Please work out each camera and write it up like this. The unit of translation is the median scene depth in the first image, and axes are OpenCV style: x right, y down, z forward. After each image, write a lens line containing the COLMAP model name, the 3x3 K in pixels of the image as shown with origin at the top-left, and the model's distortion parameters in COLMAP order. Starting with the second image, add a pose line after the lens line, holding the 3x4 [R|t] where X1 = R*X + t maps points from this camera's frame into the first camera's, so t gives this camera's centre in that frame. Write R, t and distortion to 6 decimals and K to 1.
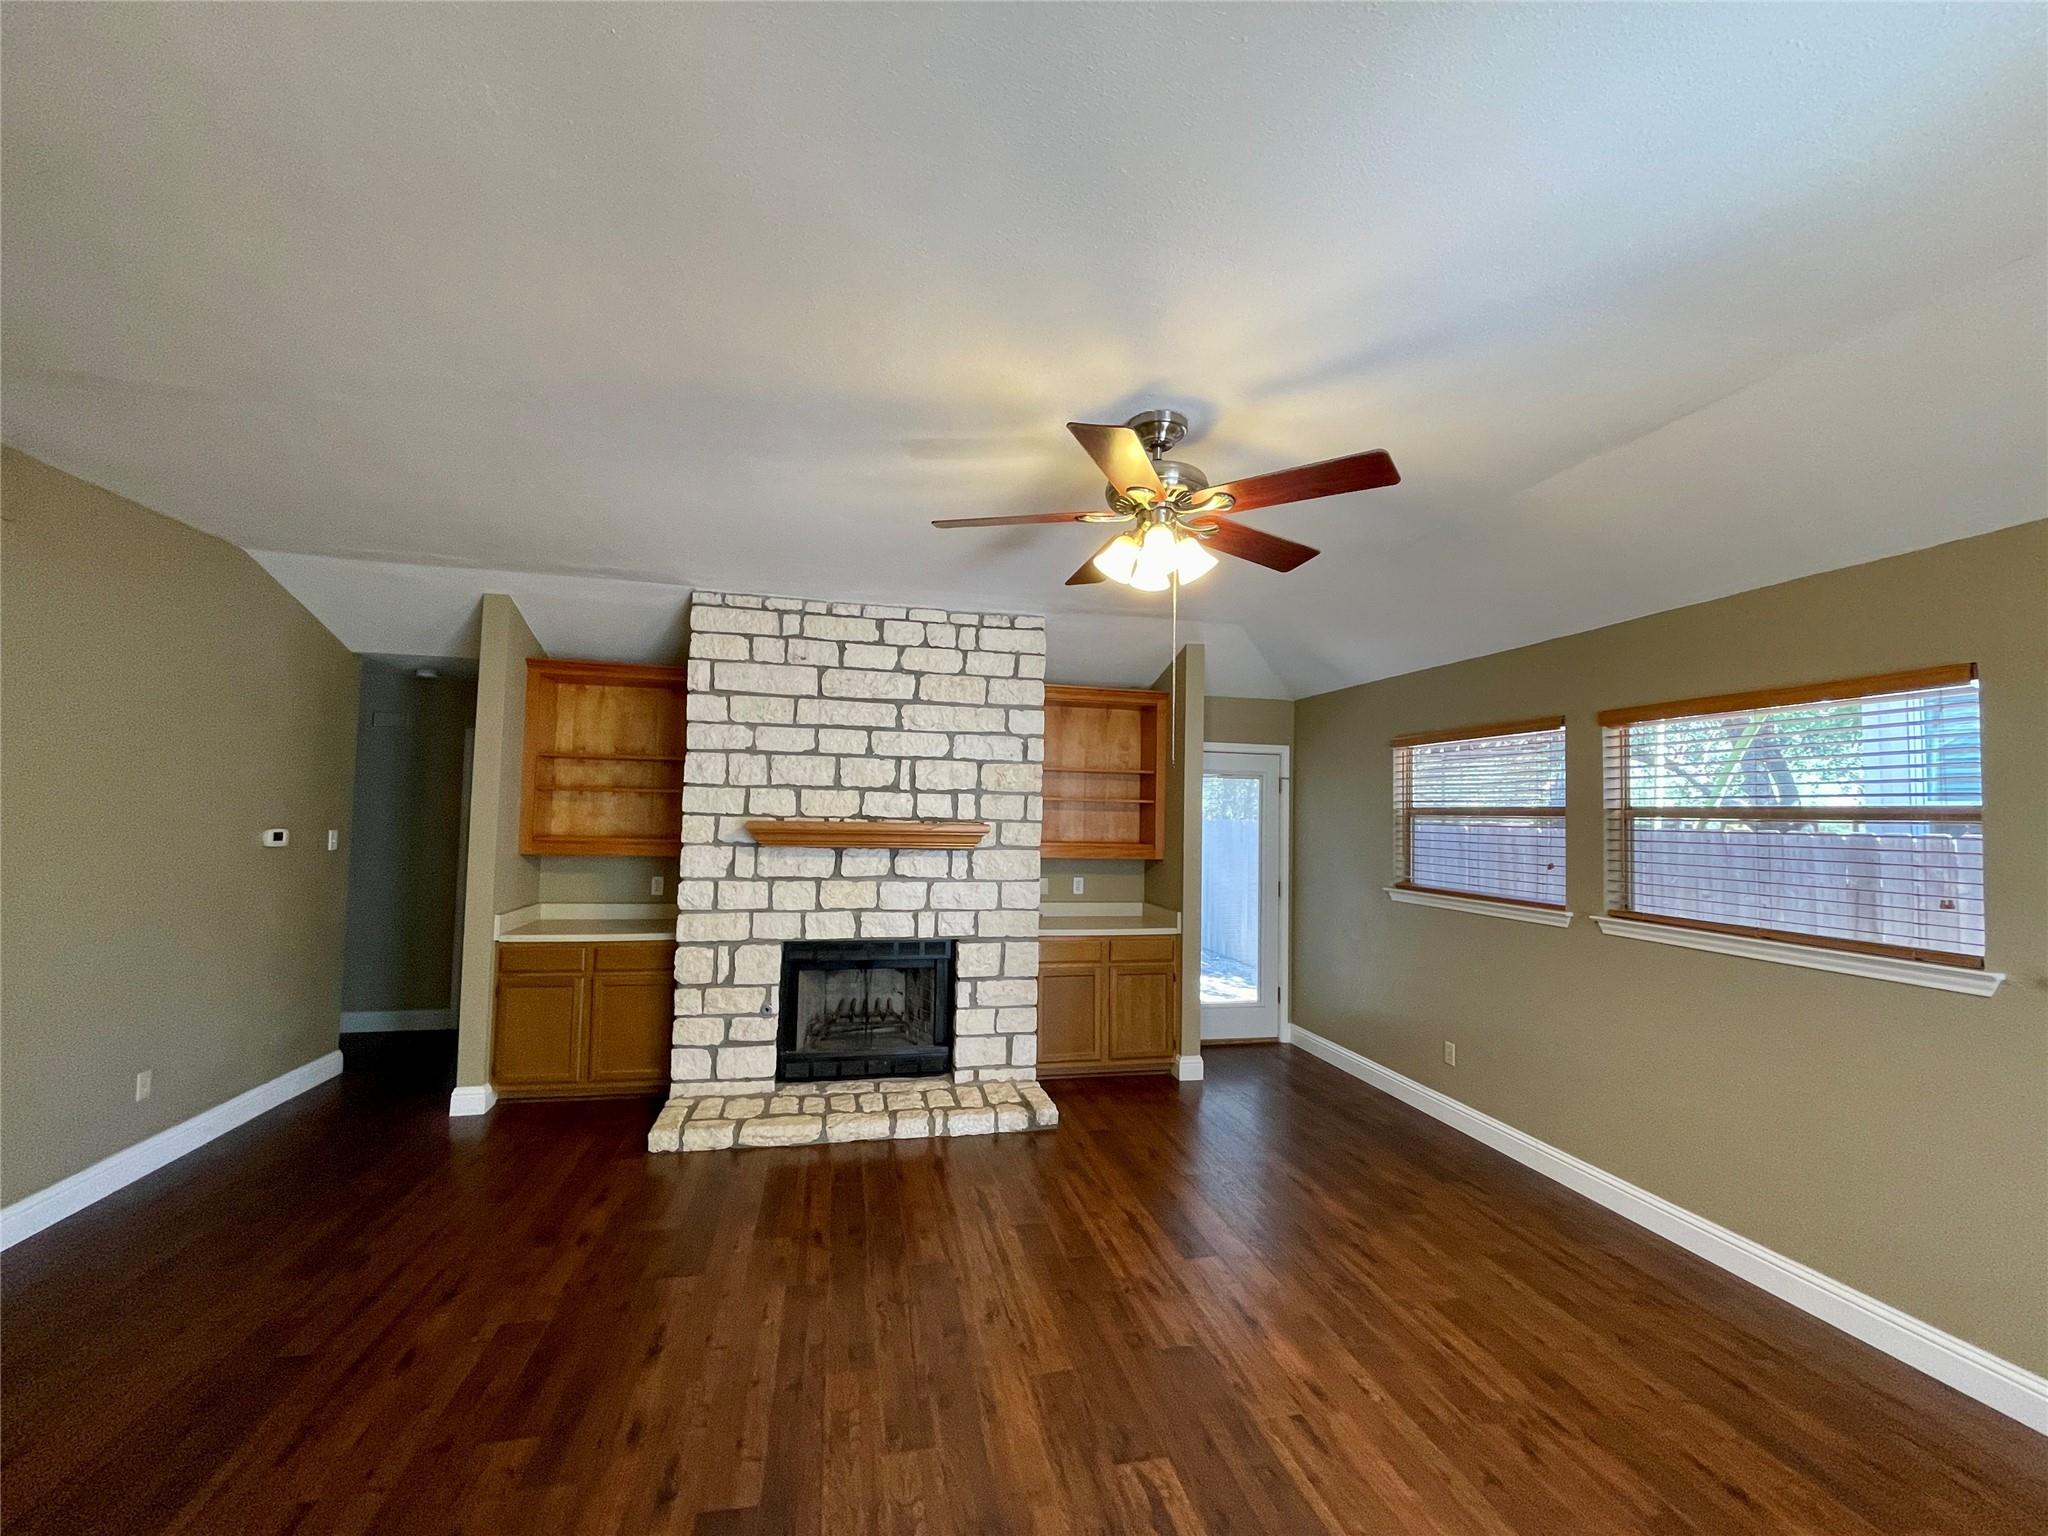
lens RADIAL K [[833.2, 0, 1021.4], [0, 833.2, 768.3], [0, 0, 1]] dist [0.007576, -0.000306]
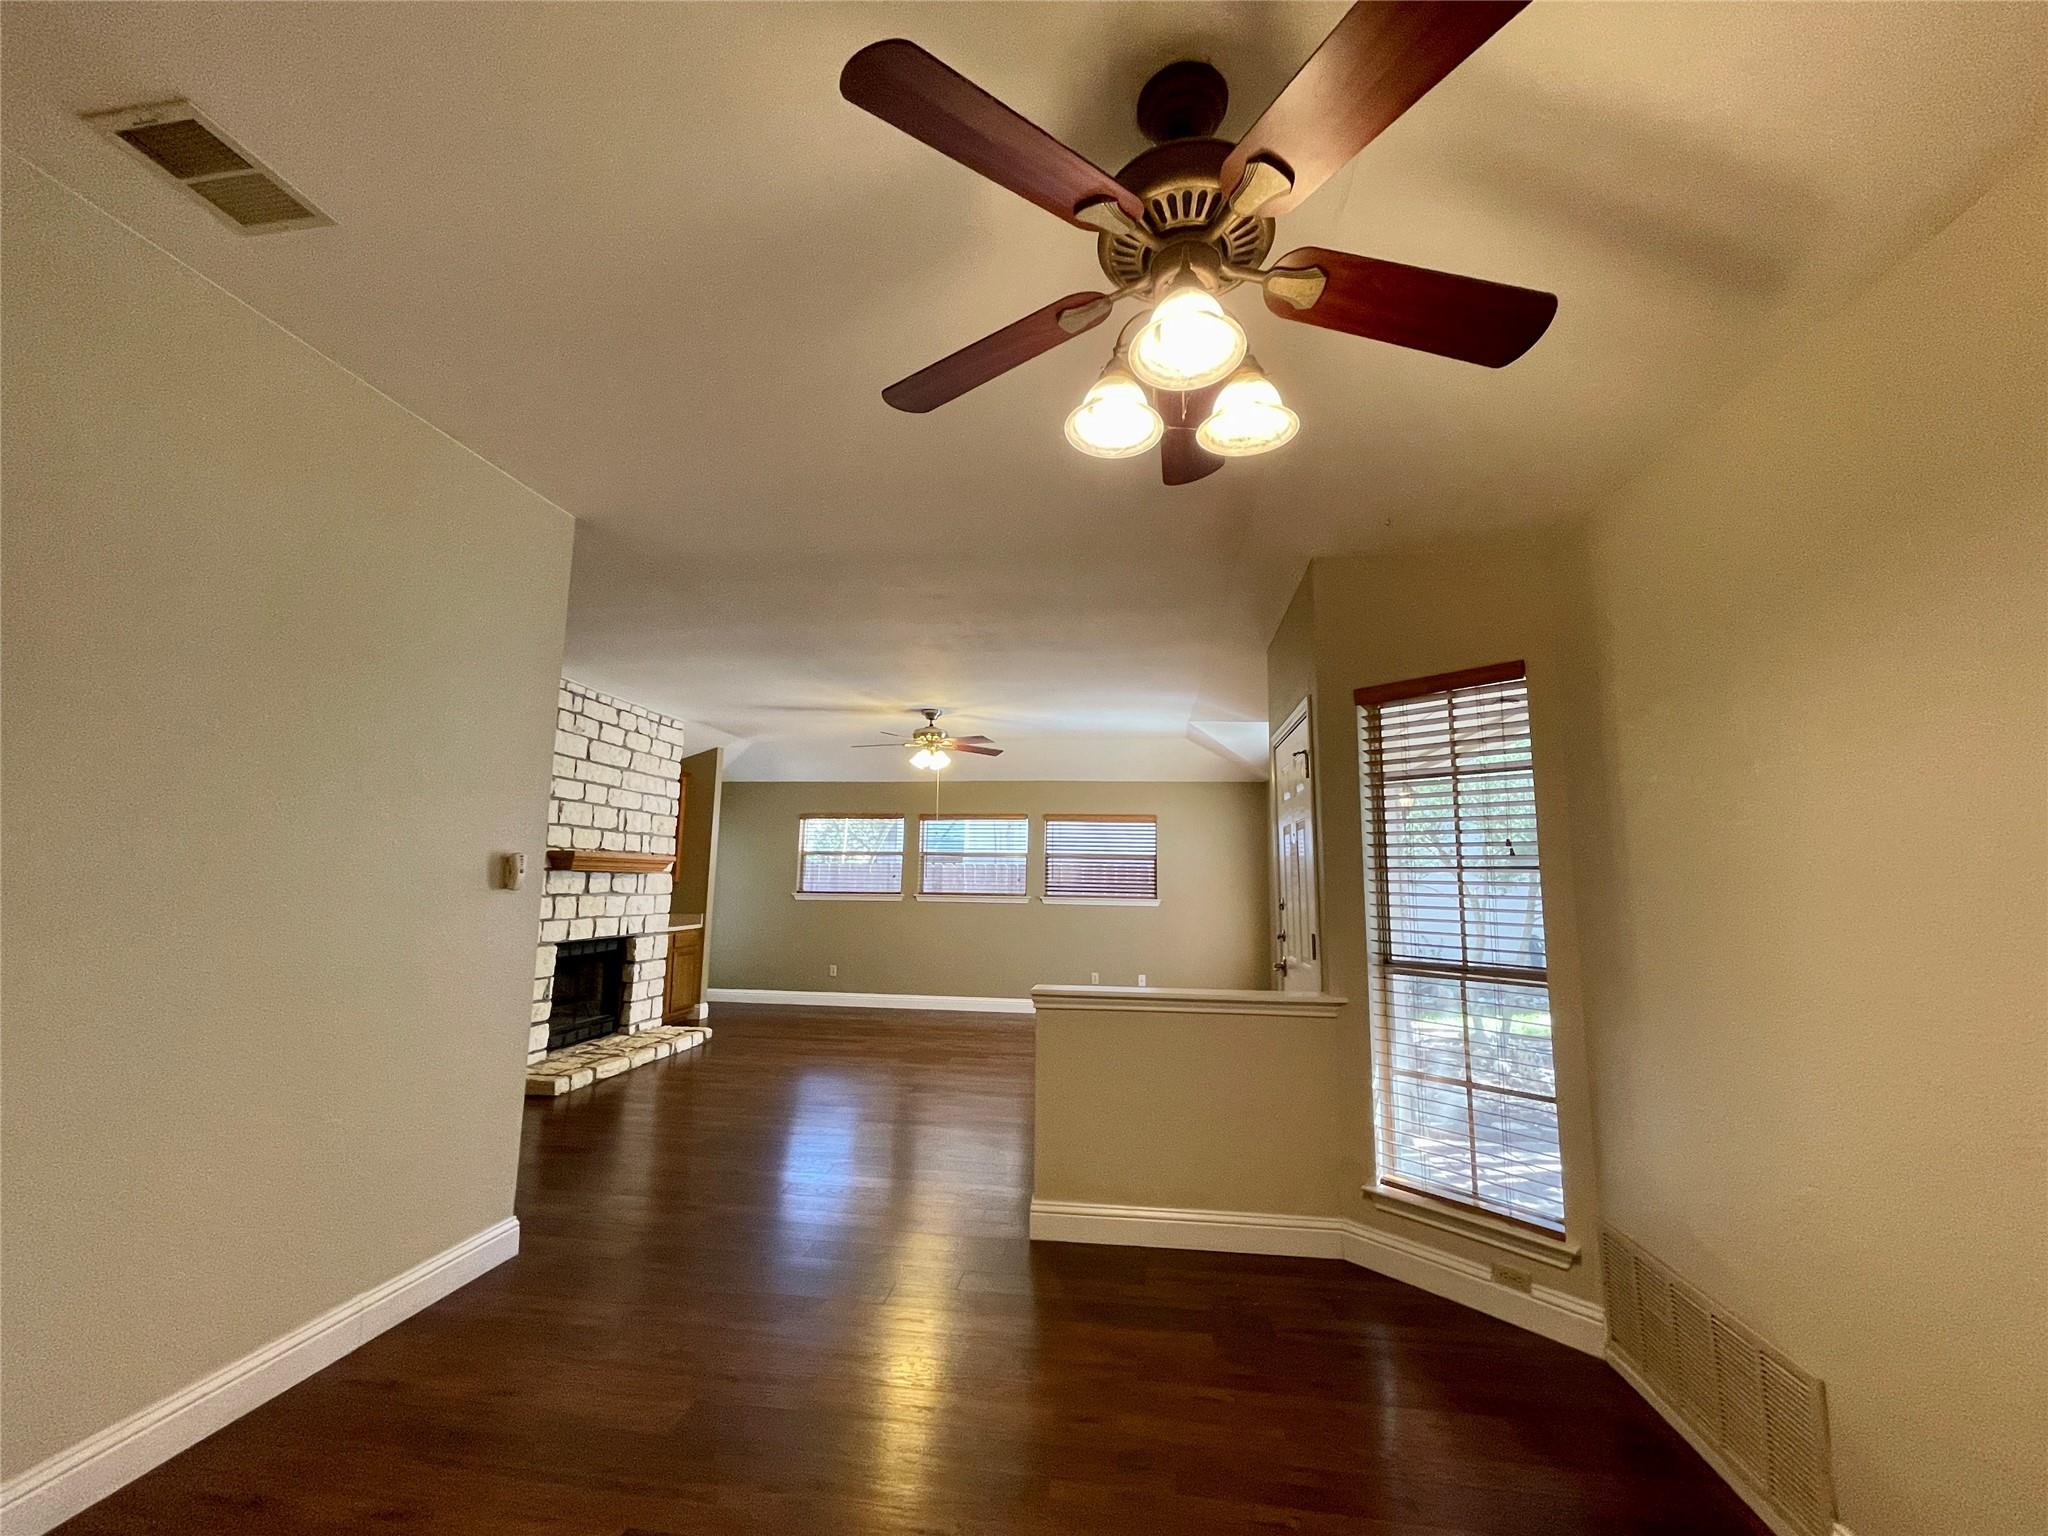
lens RADIAL K [[829.5, 0, 1024.0], [0, 829.5, 768.0], [0, 0, 1]] dist [-0.004794, -0.000656]
pose [[0.337401, 0.113890, 0.934446, -1.264590], [-0.058891, 0.993264, -0.099795, 0.019952], [-0.939517, -0.021360, 0.341835, -0.129420]]
